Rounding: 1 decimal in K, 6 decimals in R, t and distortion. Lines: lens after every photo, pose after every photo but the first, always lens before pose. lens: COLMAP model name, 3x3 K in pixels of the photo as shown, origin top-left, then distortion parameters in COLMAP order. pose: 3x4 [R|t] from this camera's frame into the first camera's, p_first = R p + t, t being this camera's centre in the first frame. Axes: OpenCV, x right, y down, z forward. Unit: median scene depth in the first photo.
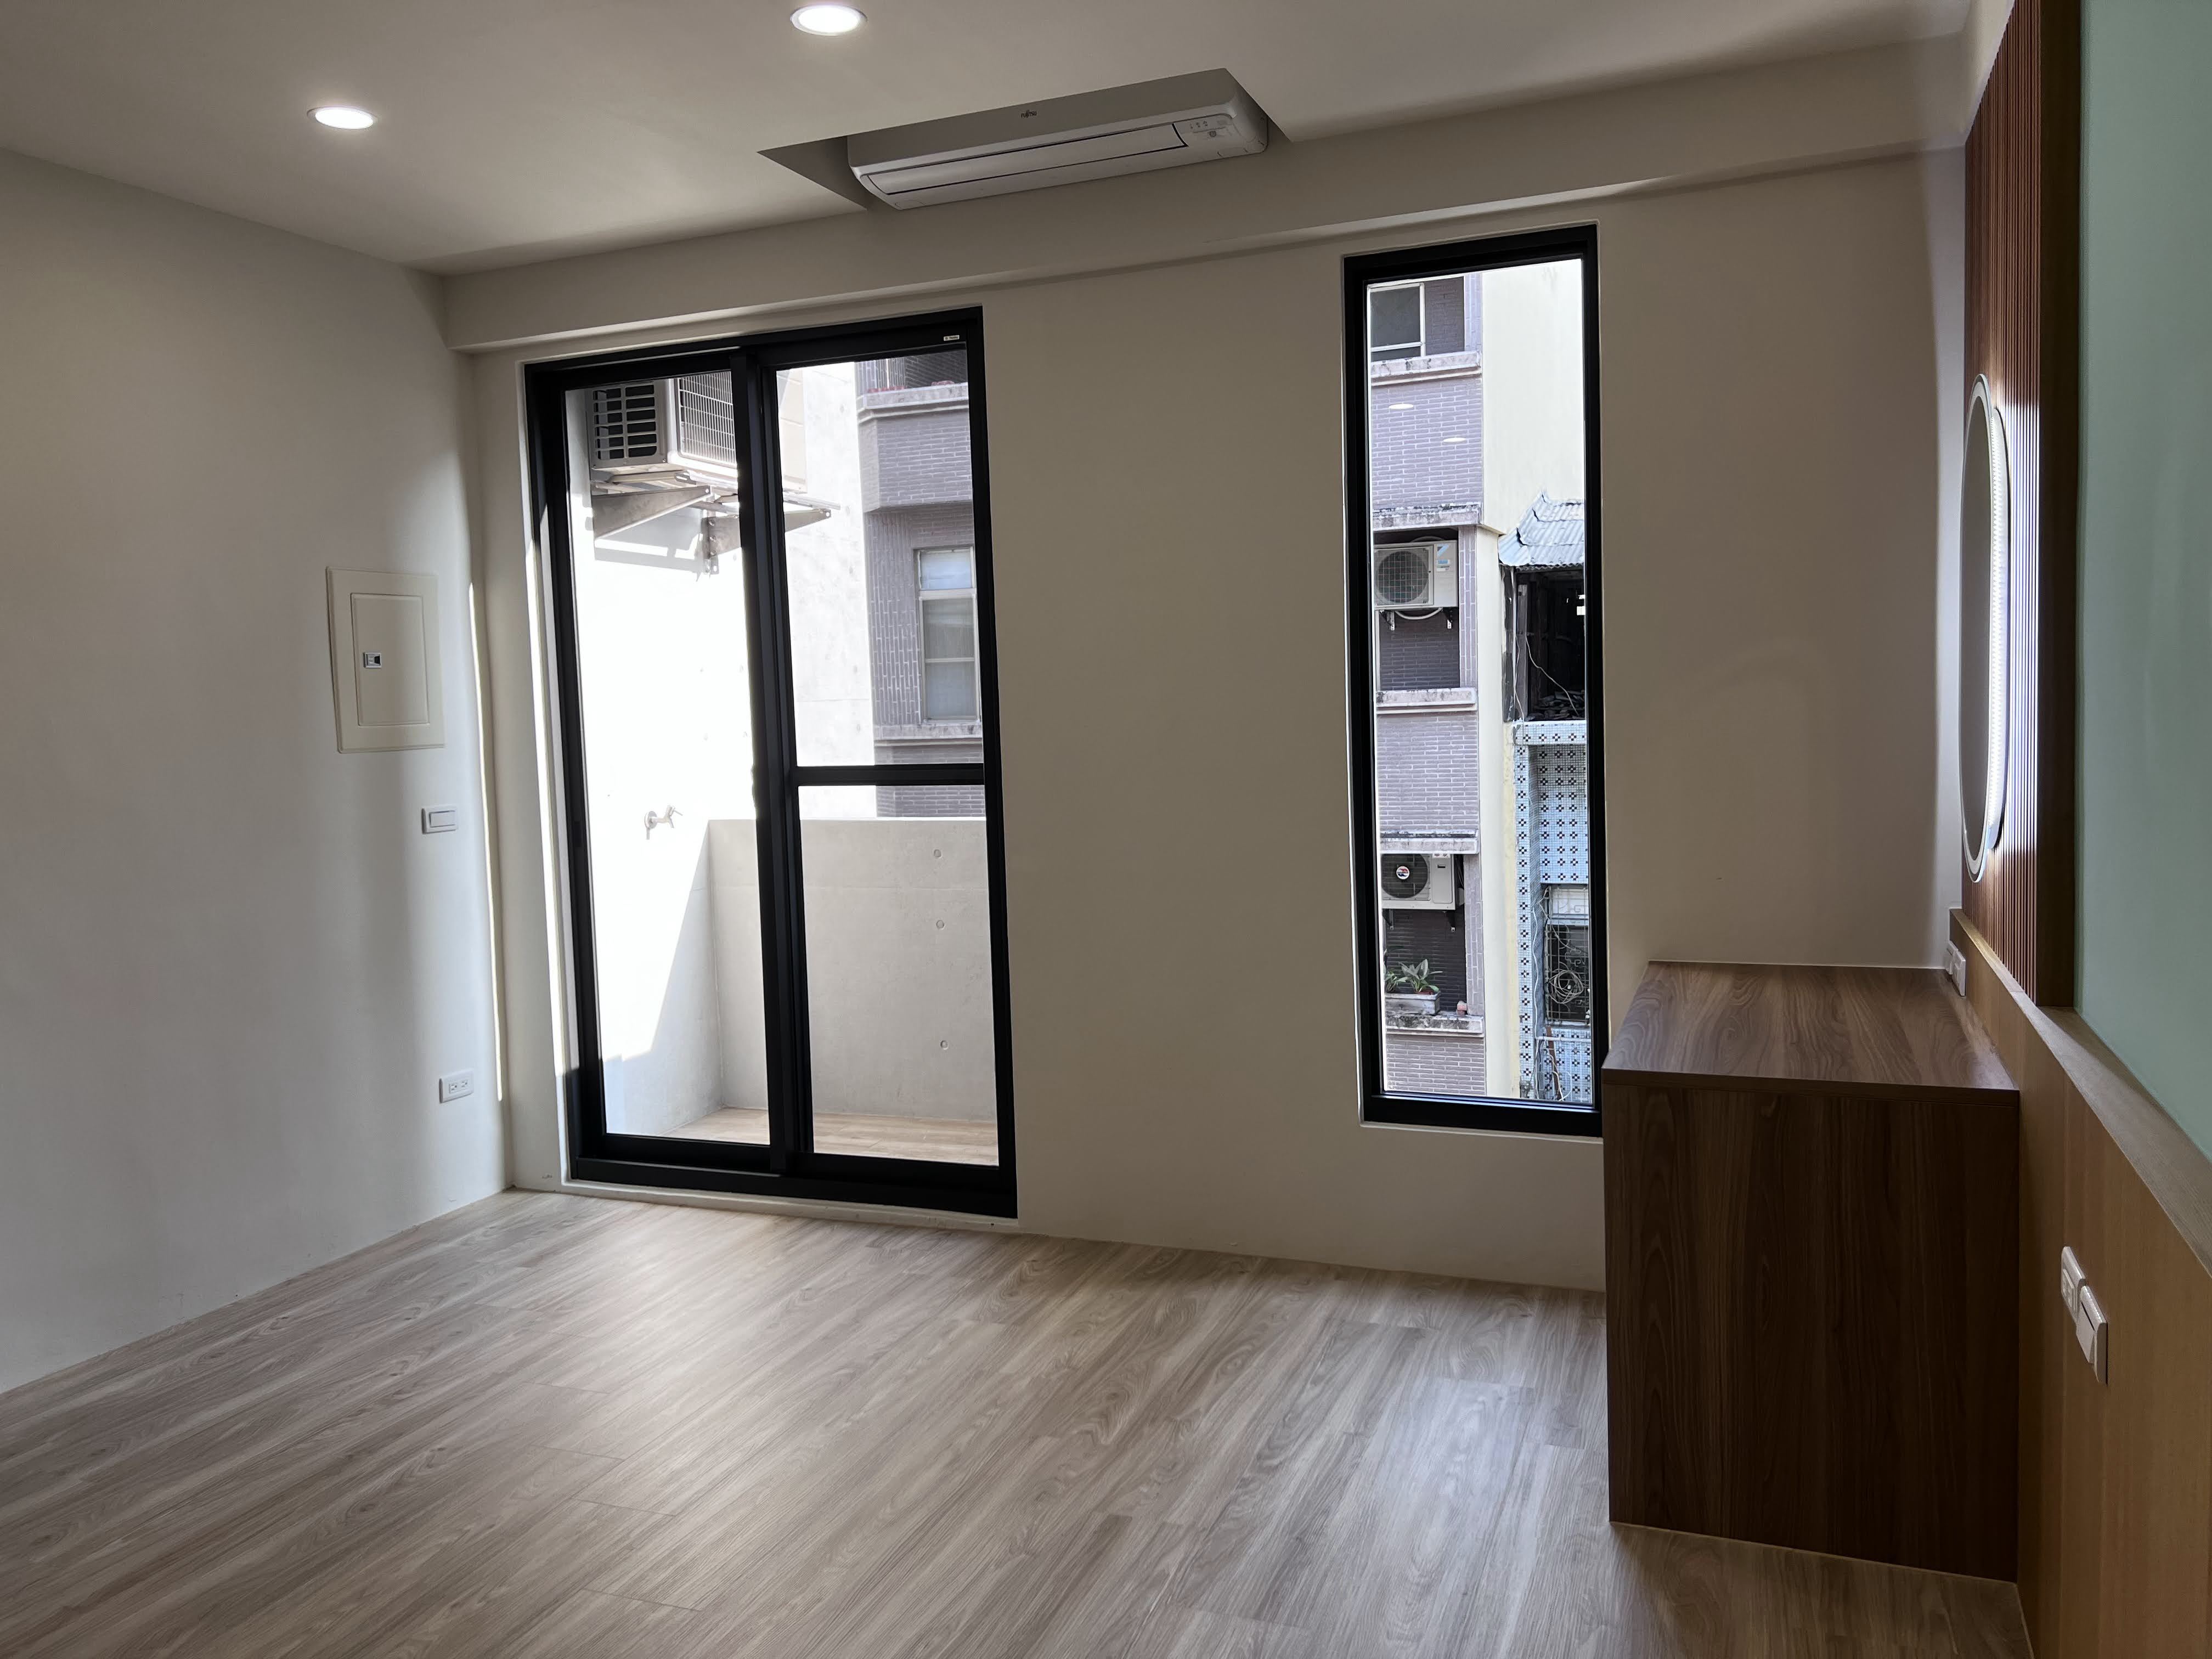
lens RADIAL K [[1652.7, 0, 1106.0], [0, 1652.7, 829.5], [0, 0, 1]] dist [0.078257, -0.101214]
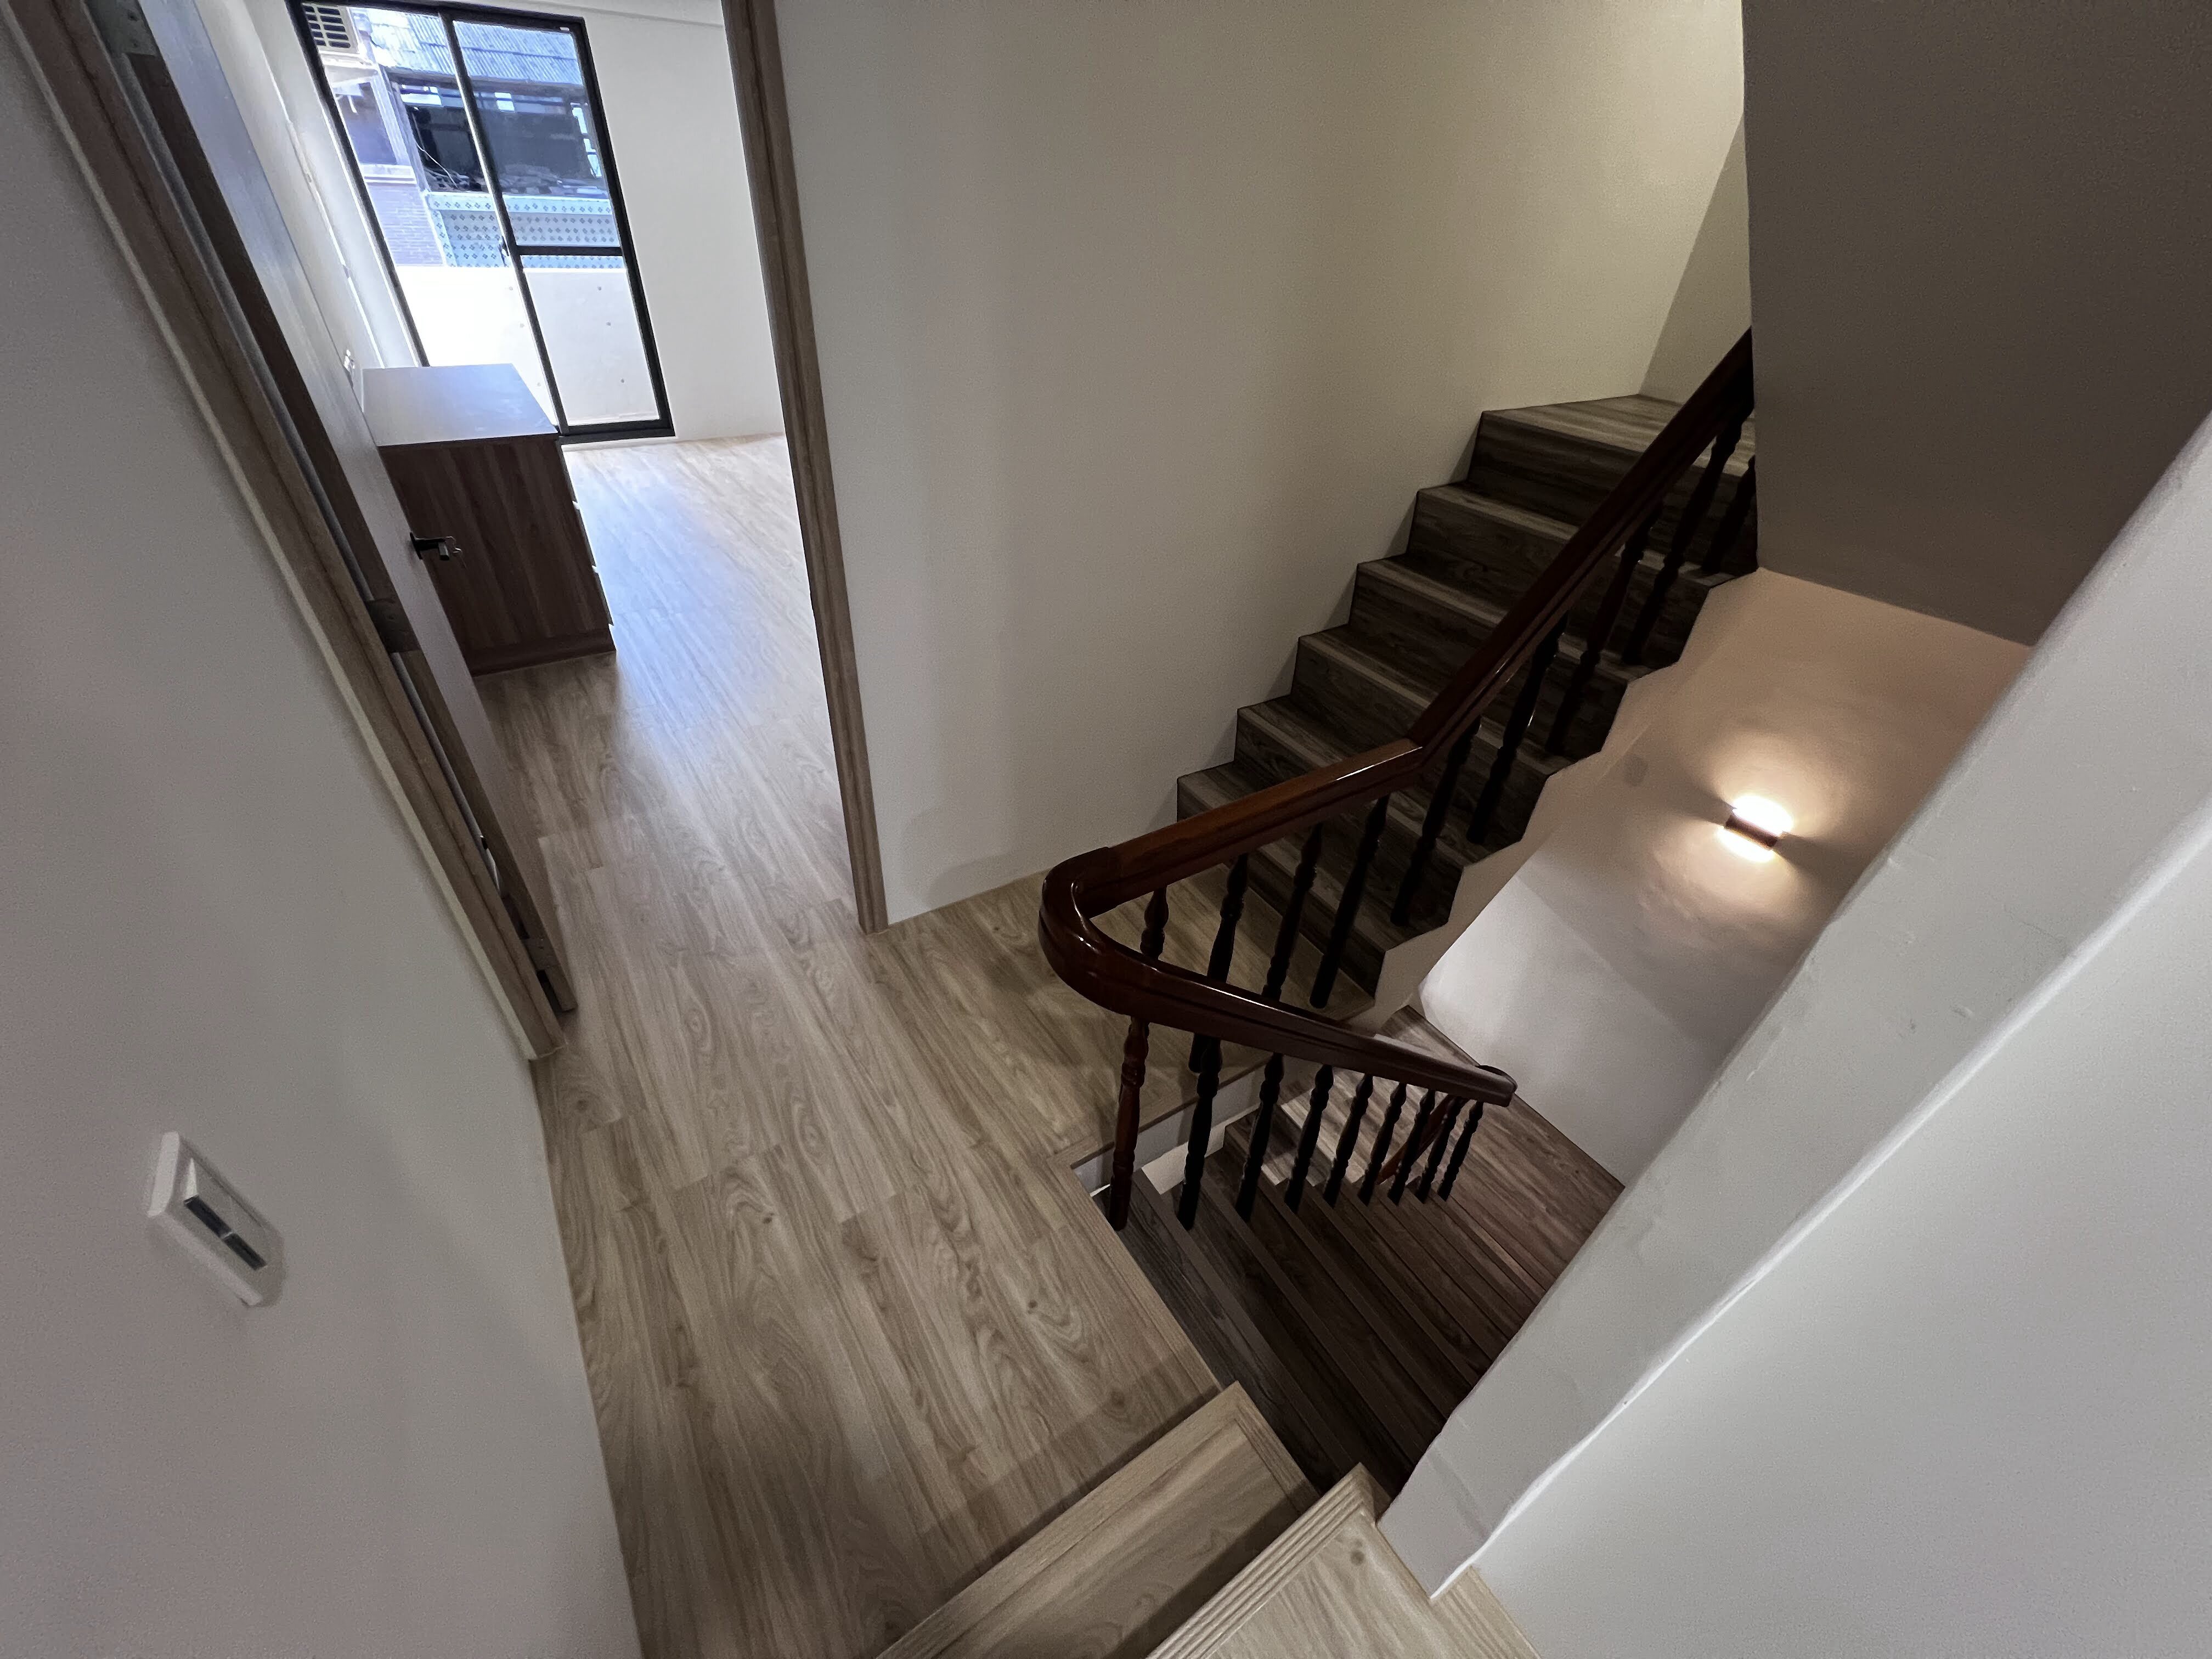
lens RADIAL K [[872.1, 0, 1106.0], [0, 872.1, 829.5], [0, 0, 1]] dist [-0.000281, -0.000434]
pose [[0.563633, -0.439963, 0.699107, -0.969965], [-0.008198, 0.843329, 0.537335, -0.009602], [-0.825984, -0.308591, 0.471721, -0.541201]]
